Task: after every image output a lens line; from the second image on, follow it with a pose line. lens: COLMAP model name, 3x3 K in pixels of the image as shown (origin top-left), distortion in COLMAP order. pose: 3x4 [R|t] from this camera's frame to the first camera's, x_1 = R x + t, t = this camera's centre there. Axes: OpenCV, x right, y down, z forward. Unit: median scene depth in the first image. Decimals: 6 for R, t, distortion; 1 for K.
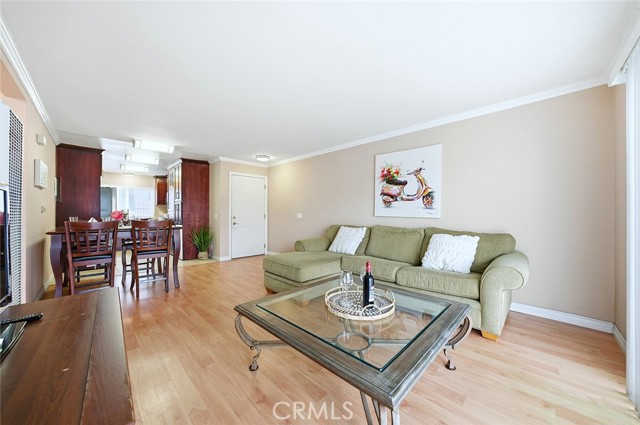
lens RADIAL K [[232.5, 0, 320.0], [0, 232.5, 212.5], [0, 0, 1]] dist [-0.000637, 0.000137]
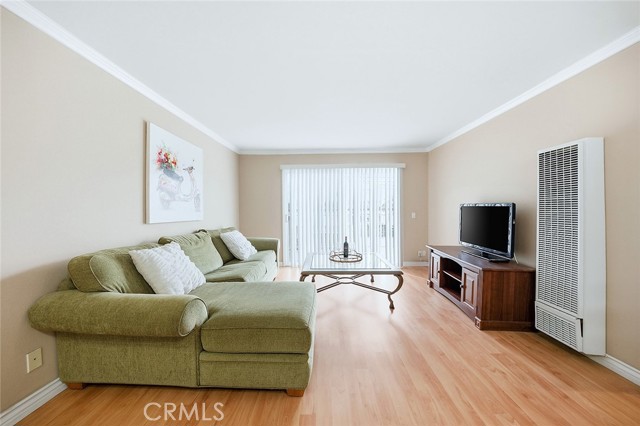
lens RADIAL K [[232.5, 0, 320.0], [0, 232.5, 213.0], [0, 0, 1]] dist [-0.000637, 0.000137]
pose [[-0.690696, -0.009268, 0.723086, -0.532786], [0.004516, 0.999843, 0.017129, -0.021807], [-0.723131, 0.015097, -0.690546, 1.190641]]
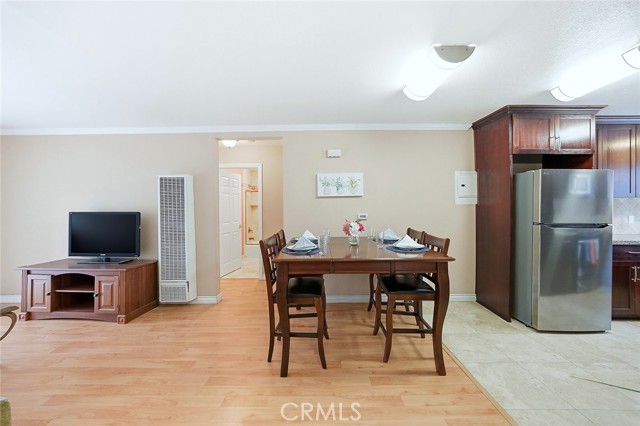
lens RADIAL K [[240.7, 0, 317.1], [0, 240.7, 209.8], [0, 0, 1]] dist [-0.001849, -0.000105]
pose [[-0.723538, 0.011697, -0.690185, -0.298502], [0.012197, 0.999917, 0.004160, -0.041045], [0.690176, -0.005408, -0.723621, 1.399190]]
